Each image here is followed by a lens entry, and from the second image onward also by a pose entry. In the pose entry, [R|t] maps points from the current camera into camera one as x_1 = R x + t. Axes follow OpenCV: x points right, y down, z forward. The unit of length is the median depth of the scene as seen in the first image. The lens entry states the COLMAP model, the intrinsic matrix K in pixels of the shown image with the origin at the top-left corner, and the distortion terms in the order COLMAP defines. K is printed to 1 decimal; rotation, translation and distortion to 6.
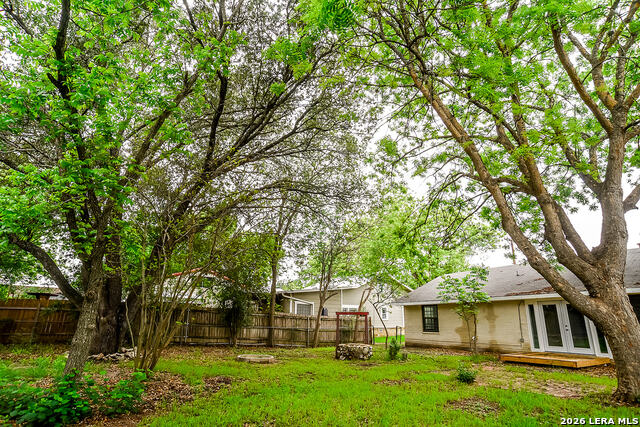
lens RADIAL K [[326.1, 0, 321.4], [0, 326.1, 213.3], [0, 0, 1]] dist [-0.077072, 0.028450]
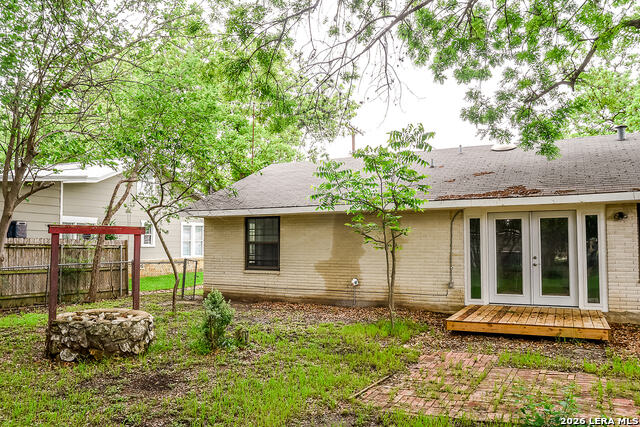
lens RADIAL K [[520.1, 0, 319.9], [0, 520.1, 214.8], [0, 0, 1]] dist [-0.056491, -0.002109]
pose [[0.858353, 0.015504, 0.512826, 0.011808], [-0.146958, 0.965092, 0.216797, 0.119183], [-0.491563, -0.261452, 0.830667, 0.367128]]
